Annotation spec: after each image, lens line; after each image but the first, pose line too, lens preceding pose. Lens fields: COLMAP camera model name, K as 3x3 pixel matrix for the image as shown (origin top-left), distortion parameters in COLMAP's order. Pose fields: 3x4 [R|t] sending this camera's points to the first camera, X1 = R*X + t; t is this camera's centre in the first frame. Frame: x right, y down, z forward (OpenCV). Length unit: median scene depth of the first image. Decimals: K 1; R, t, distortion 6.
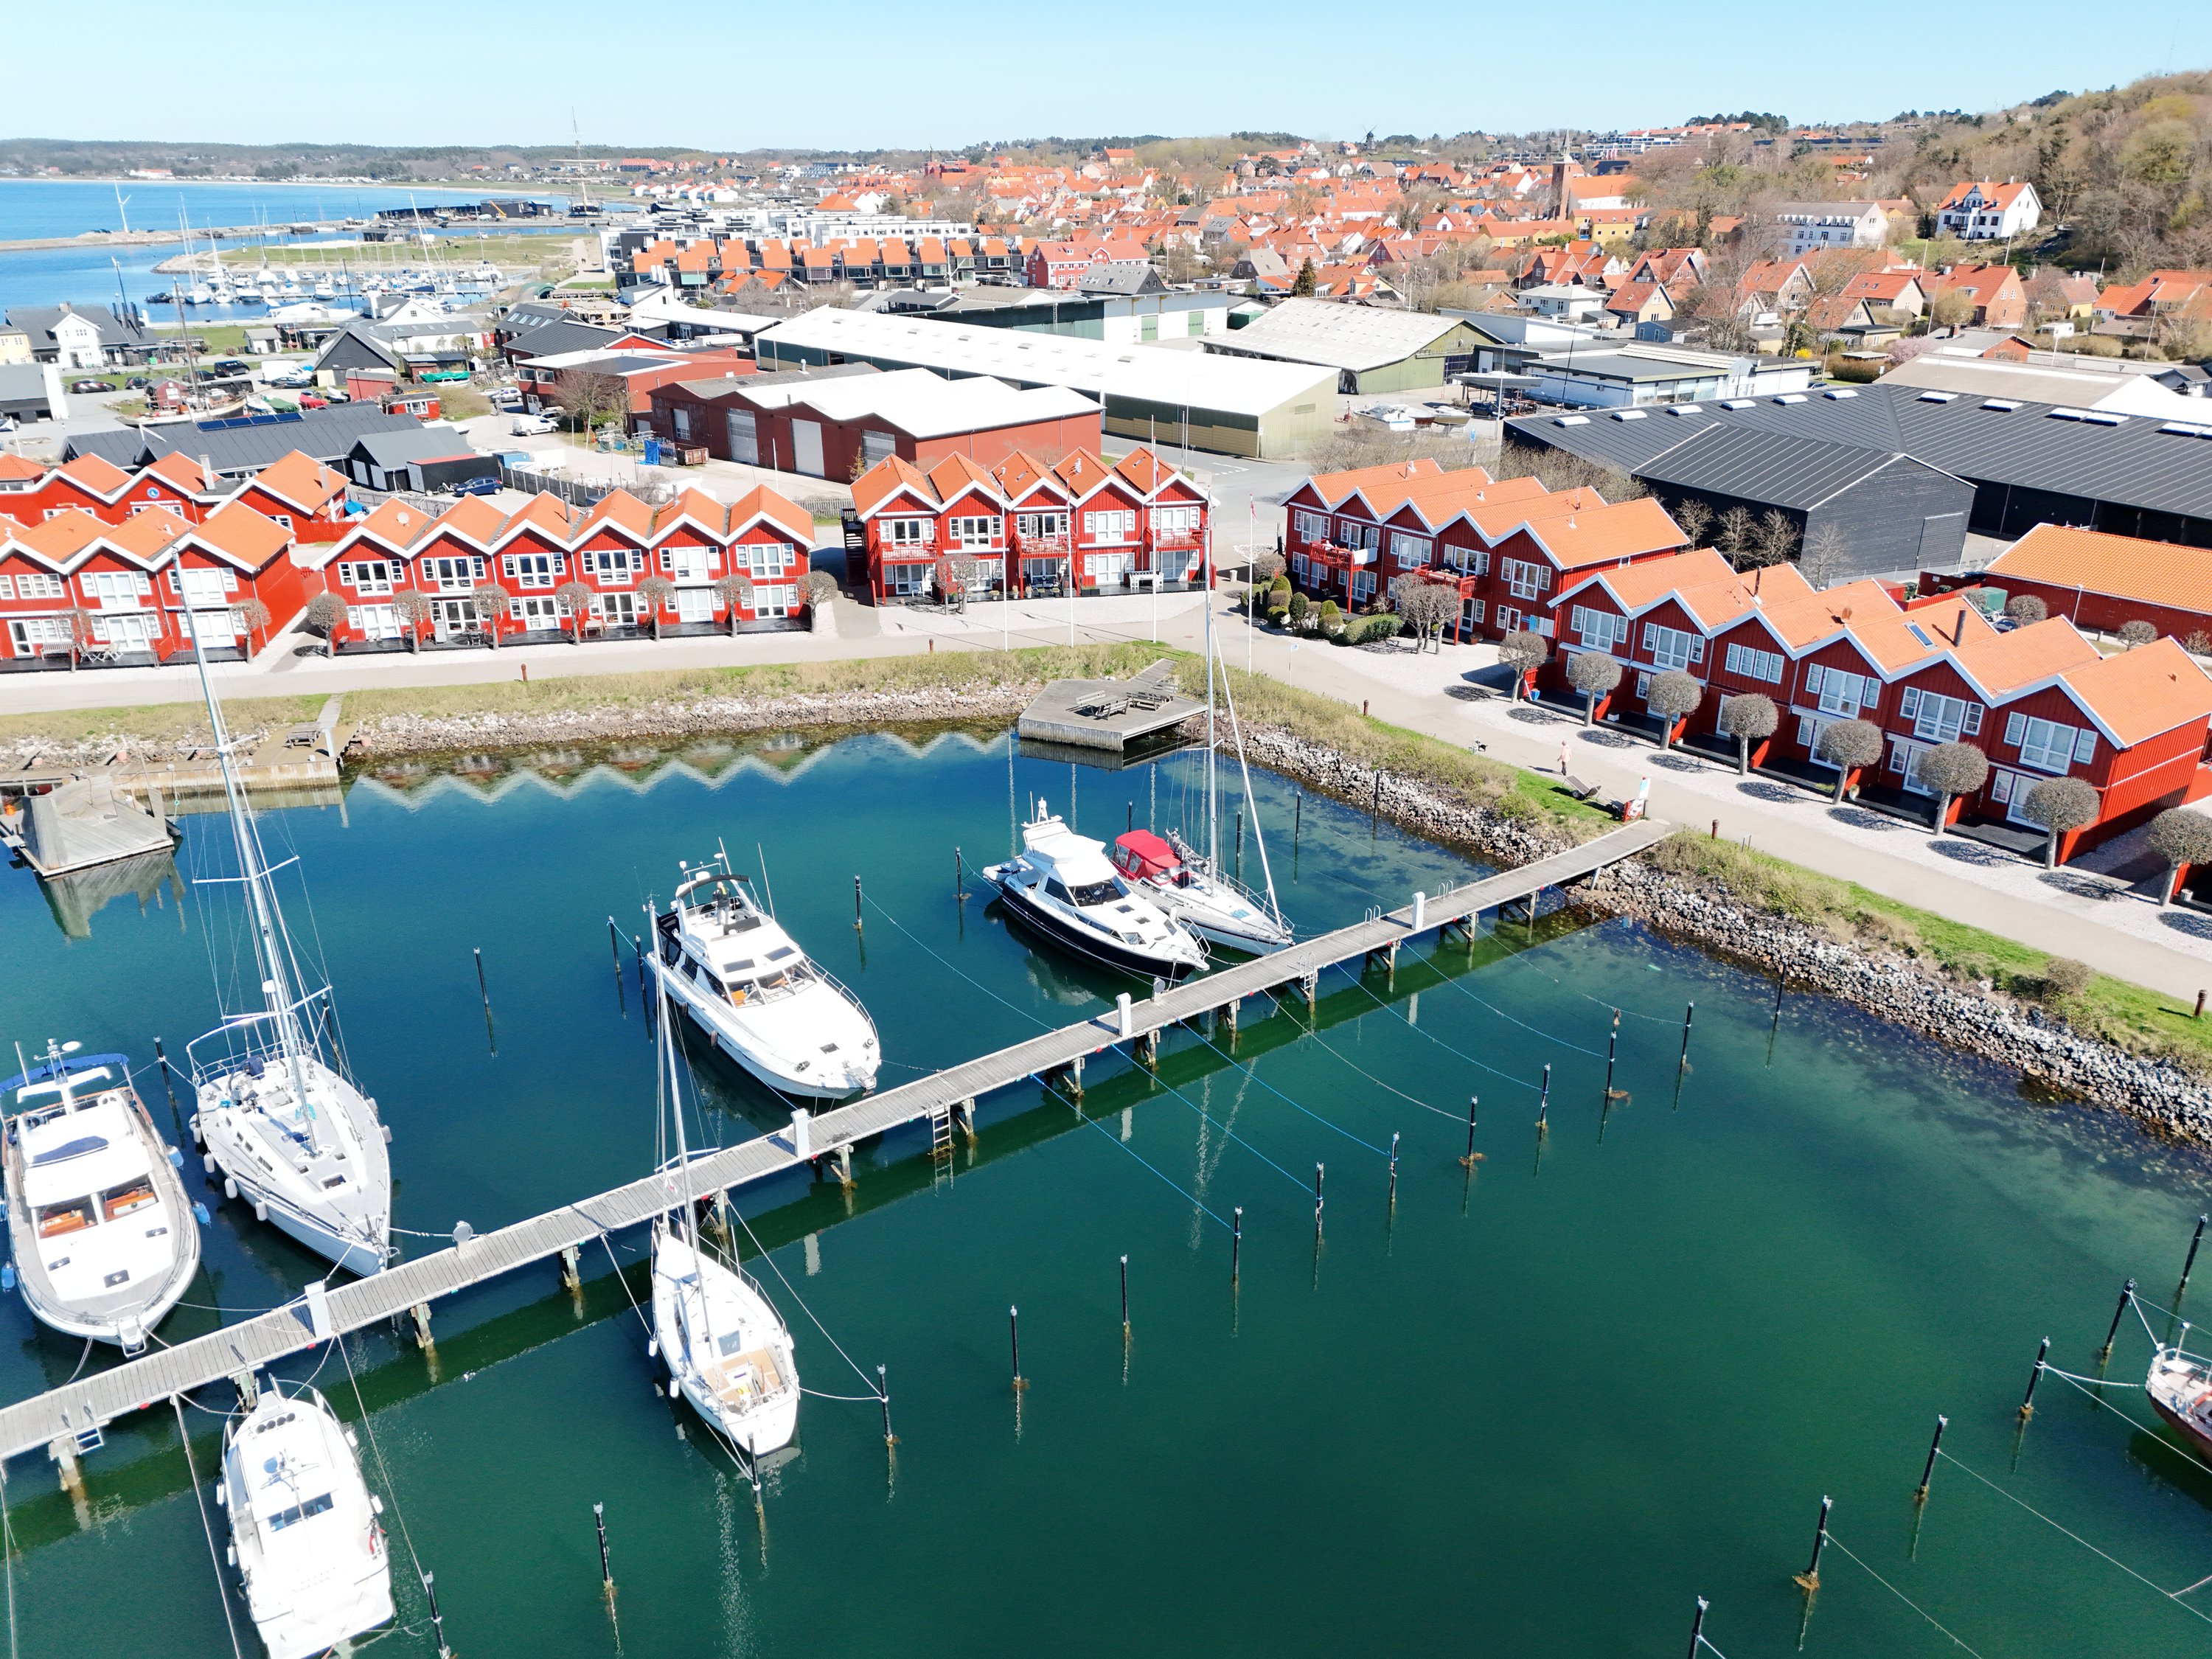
lens RADIAL K [[1612.7, 0, 1117.6], [0, 1612.7, 835.4], [0, 0, 1]] dist [0.087106, -0.076047]
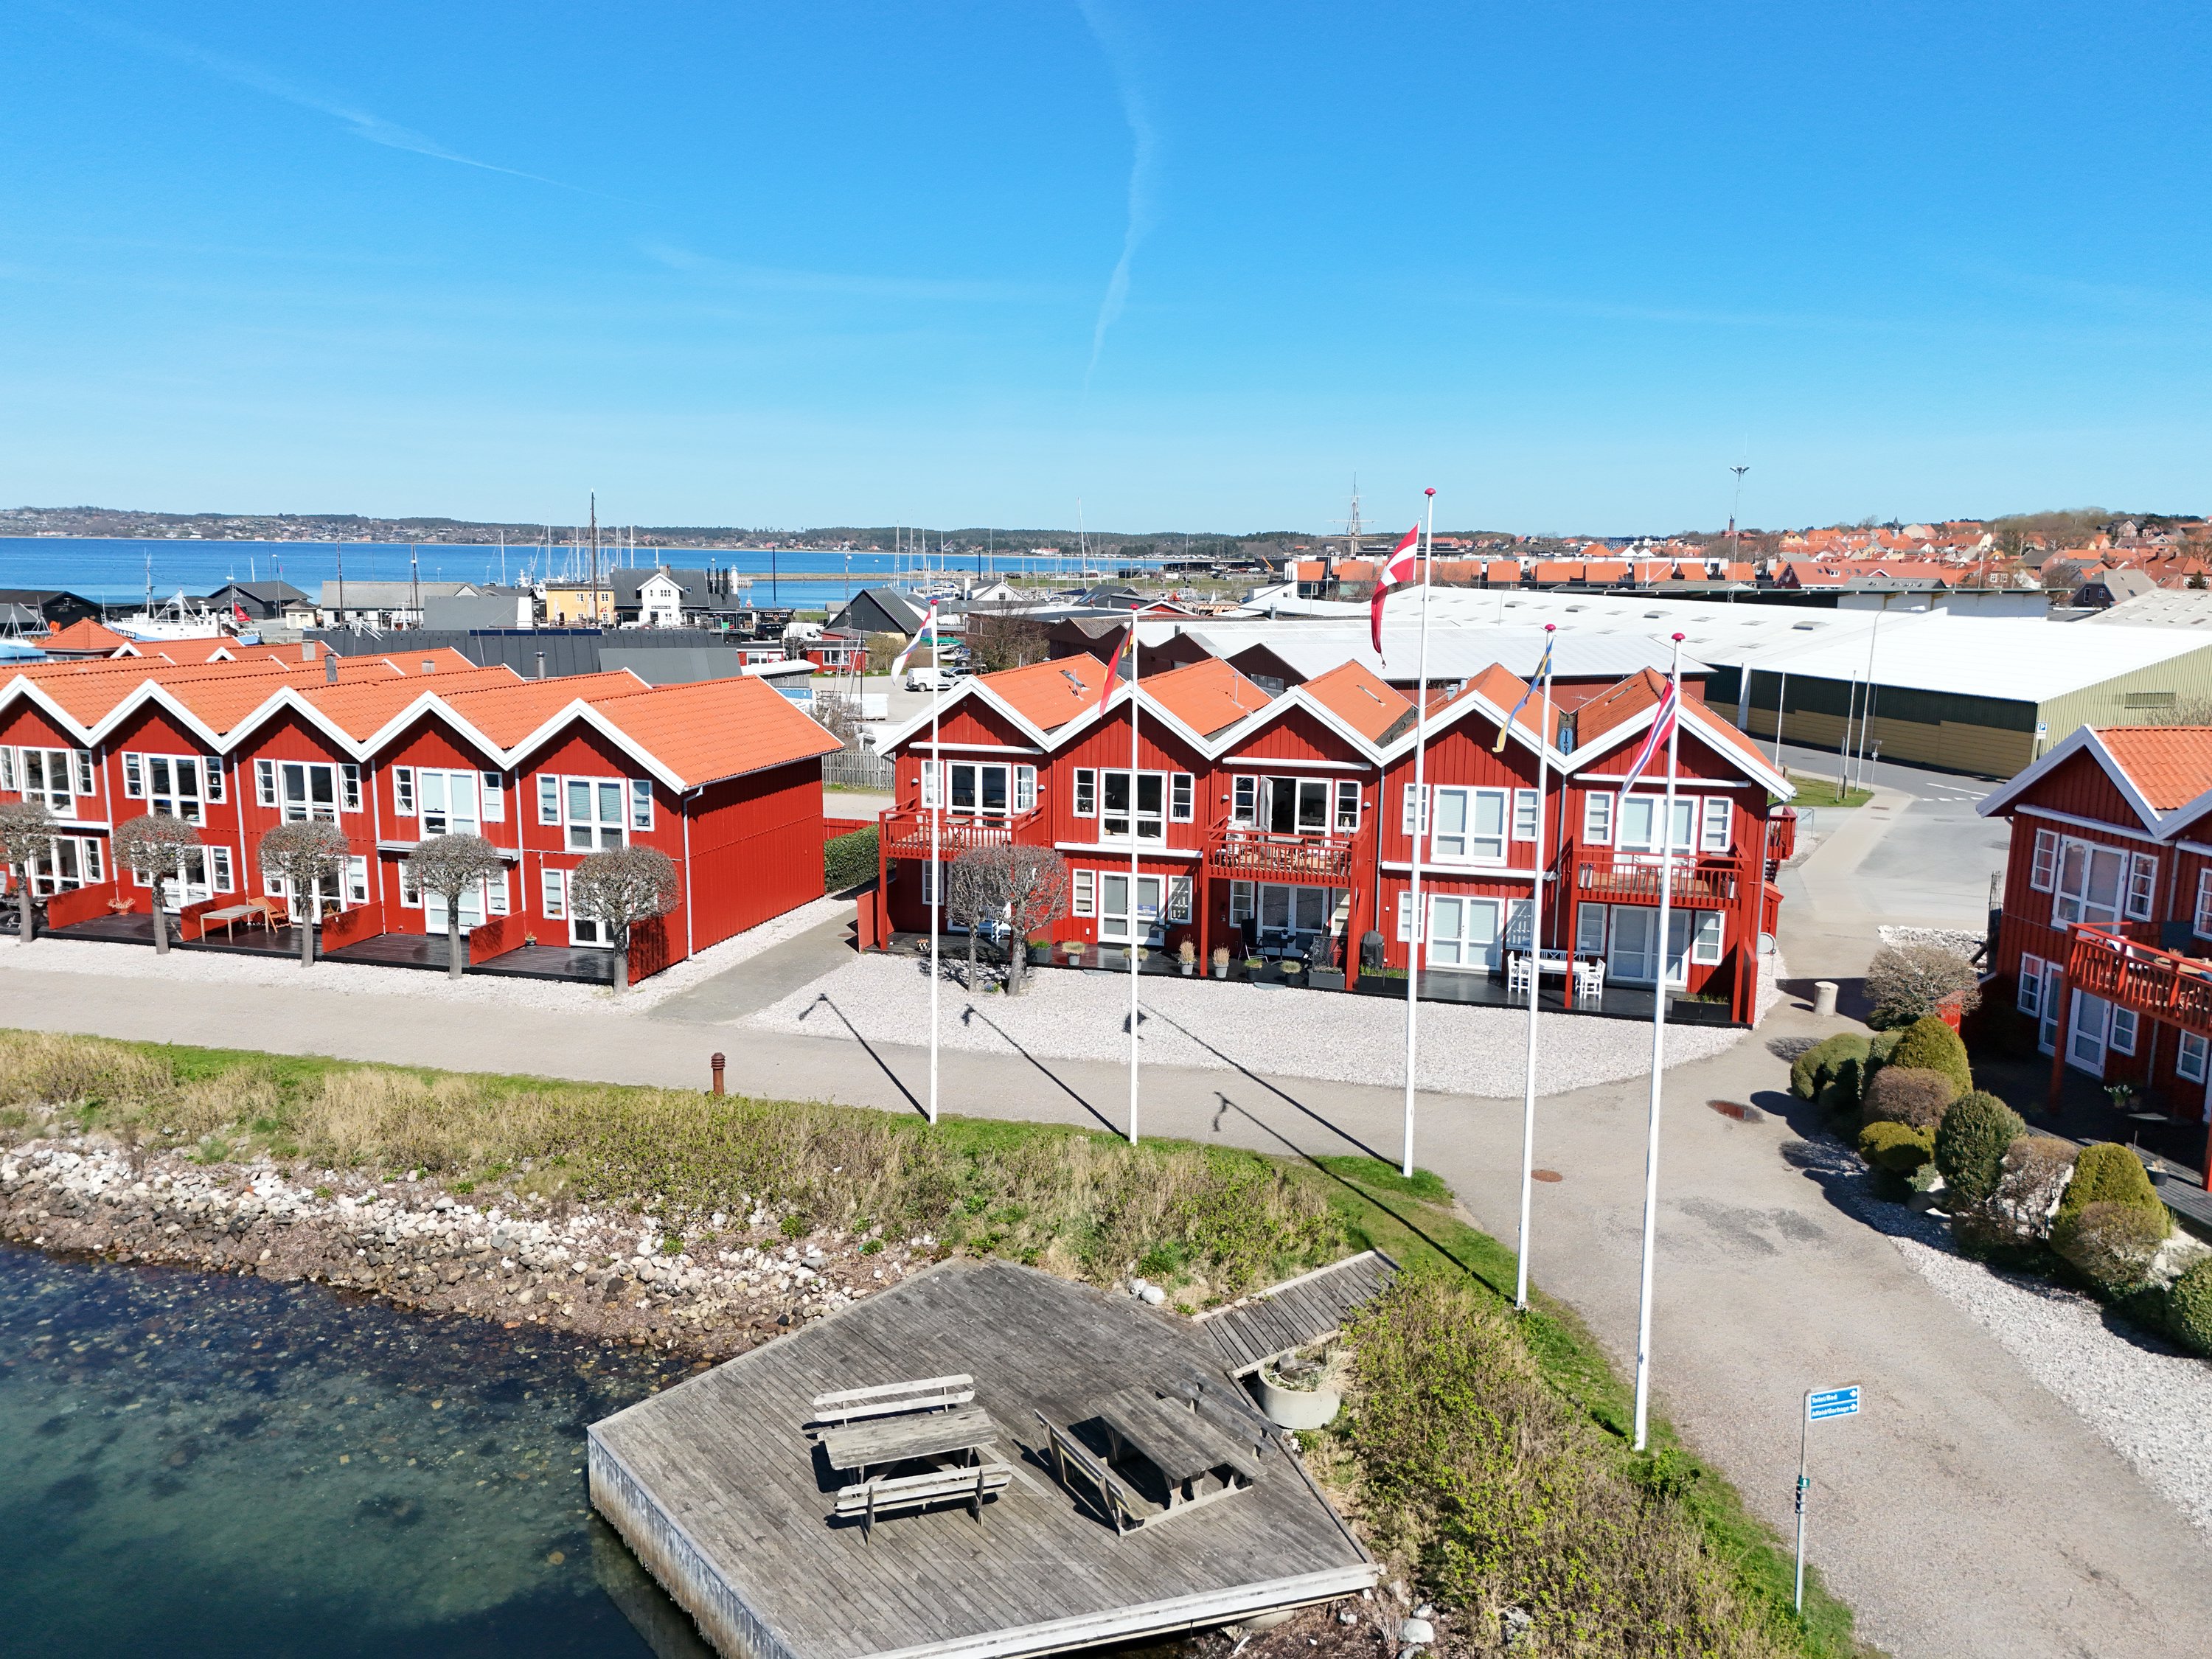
lens RADIAL K [[1612.7, 0, 1106.3], [0, 1612.7, 827.4], [0, 0, 1]] dist [0.087106, -0.076047]
pose [[0.886897, 0.091185, -0.452879, 0.094224], [-0.189542, 0.965838, -0.176724, -0.107404], [0.421293, 0.242576, 0.873882, 0.634649]]
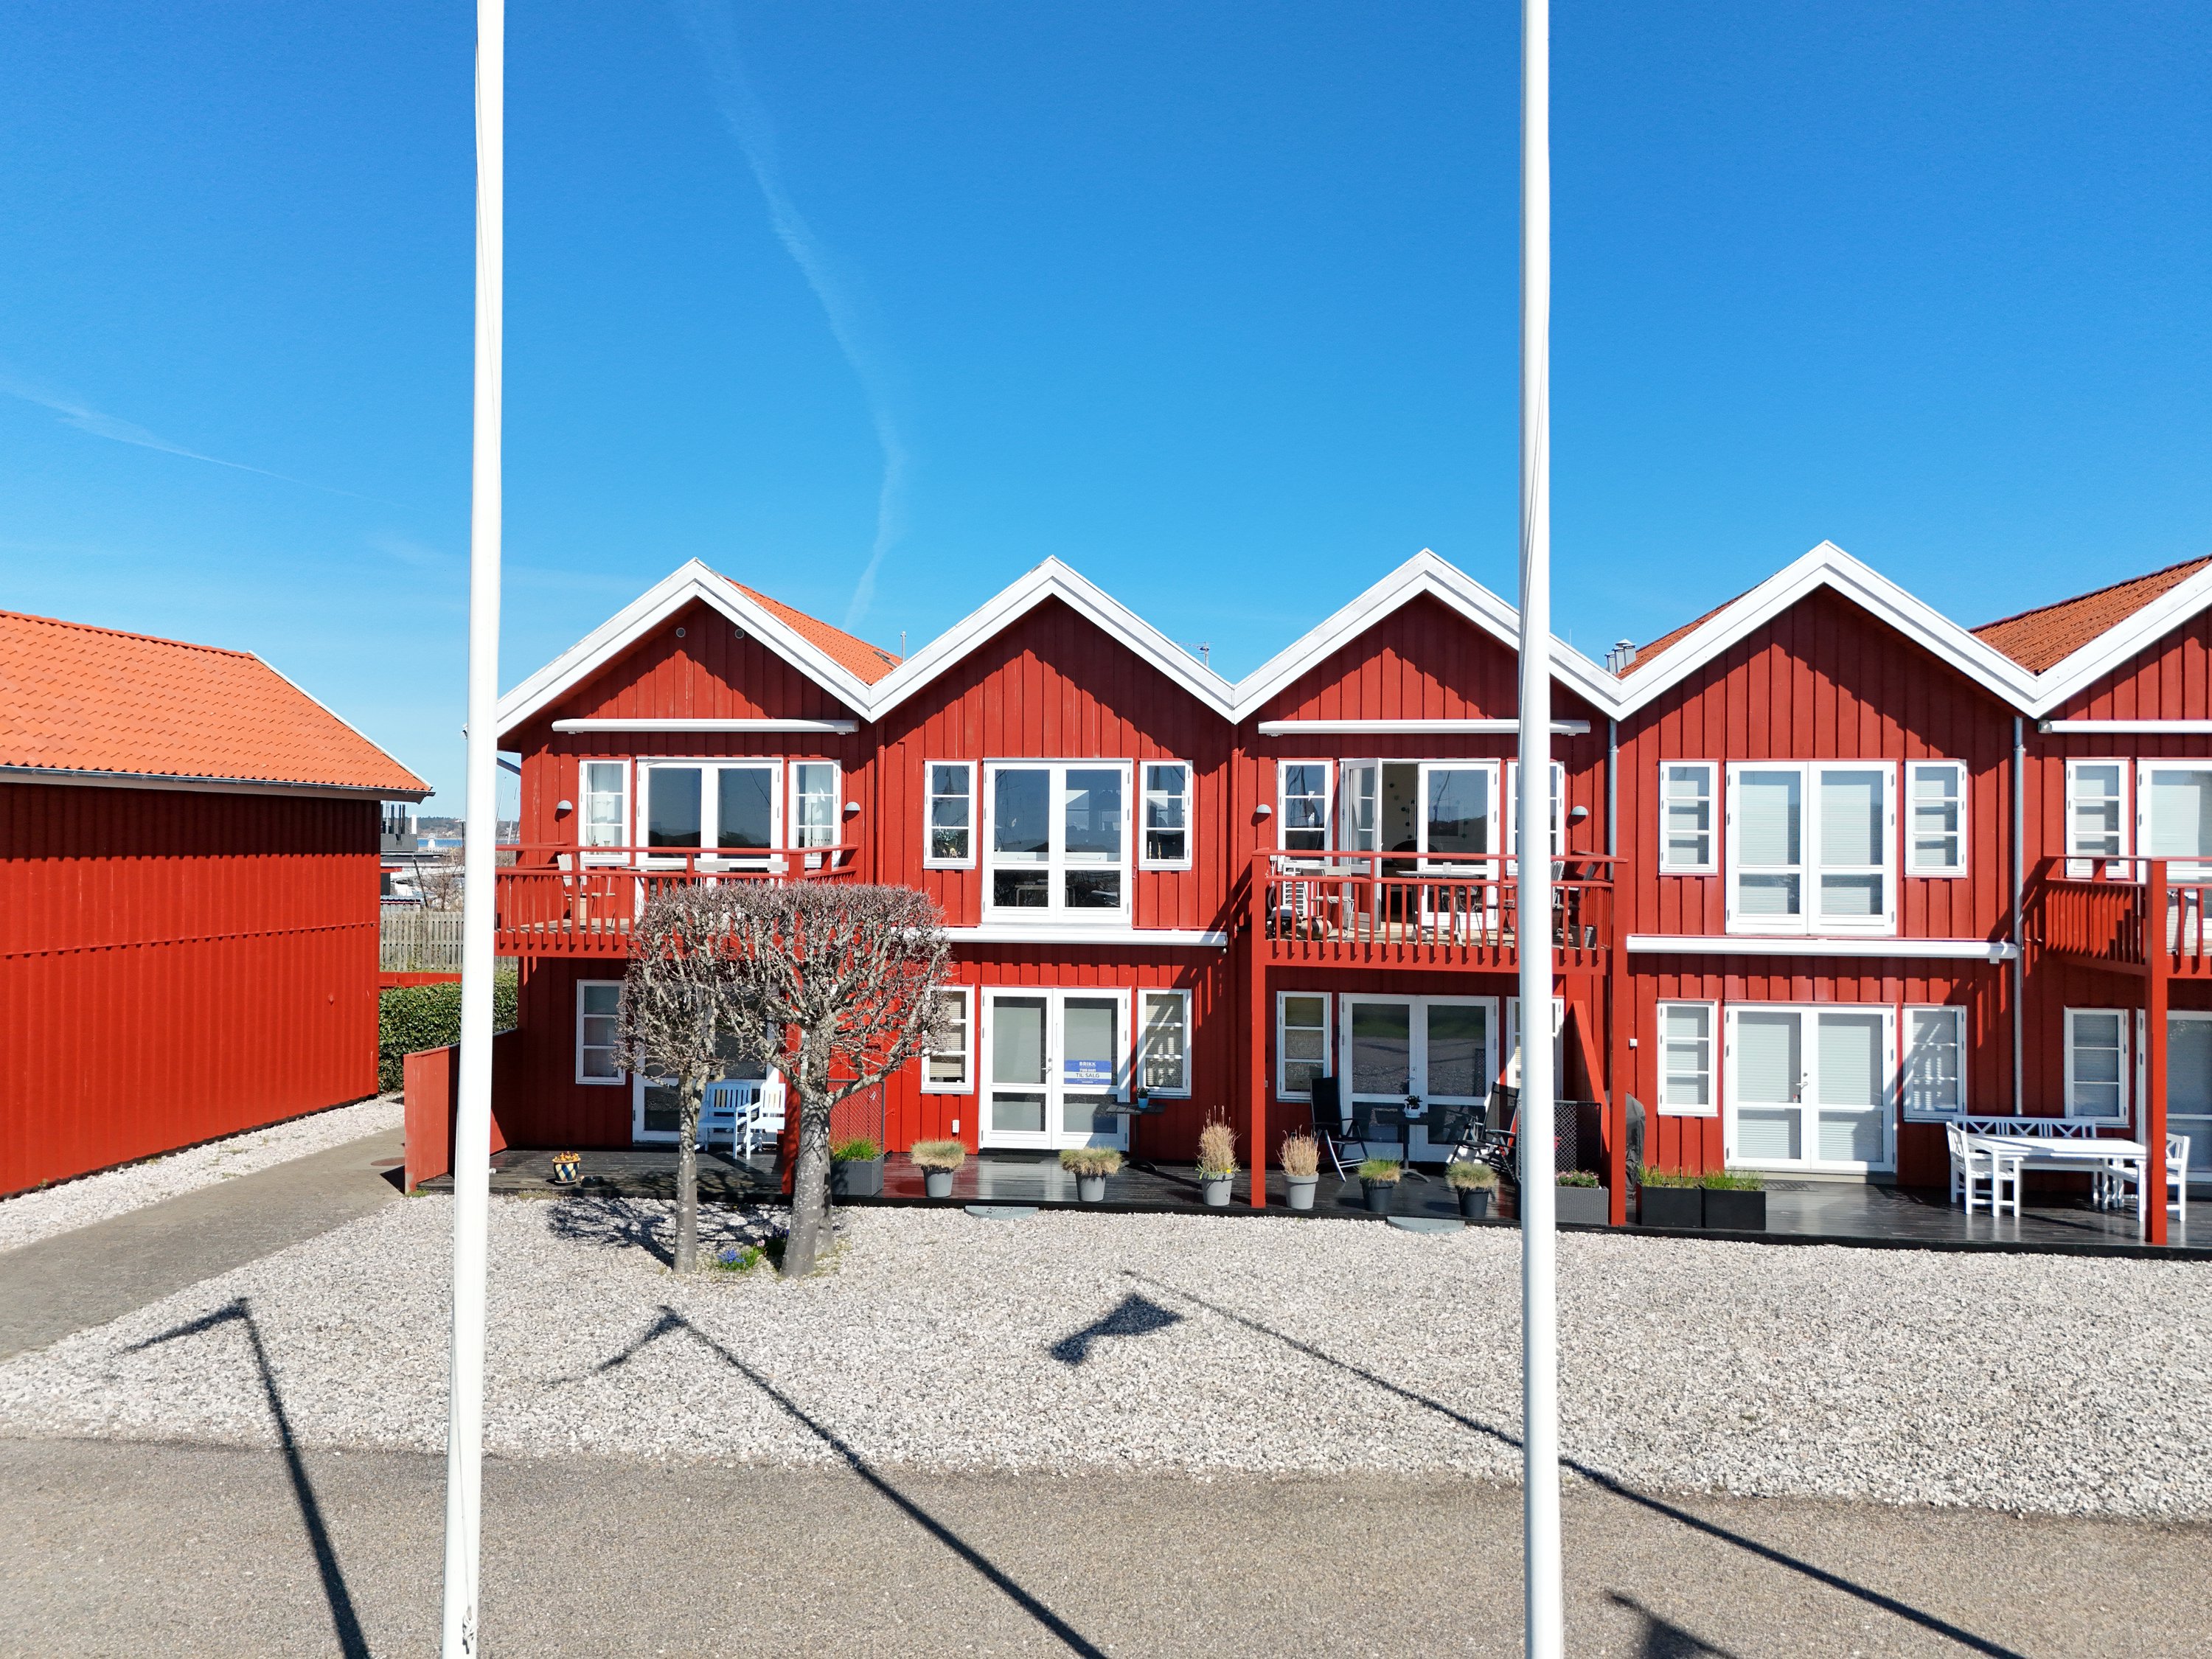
lens RADIAL K [[1612.7, 0, 1113.0], [0, 1612.7, 838.5], [0, 0, 1]] dist [0.087106, -0.076047]
pose [[0.950099, 0.010047, -0.311787, -0.021810], [-0.128306, 0.923612, -0.361219, -0.119517], [0.284341, 0.383197, 0.878812, 0.832258]]
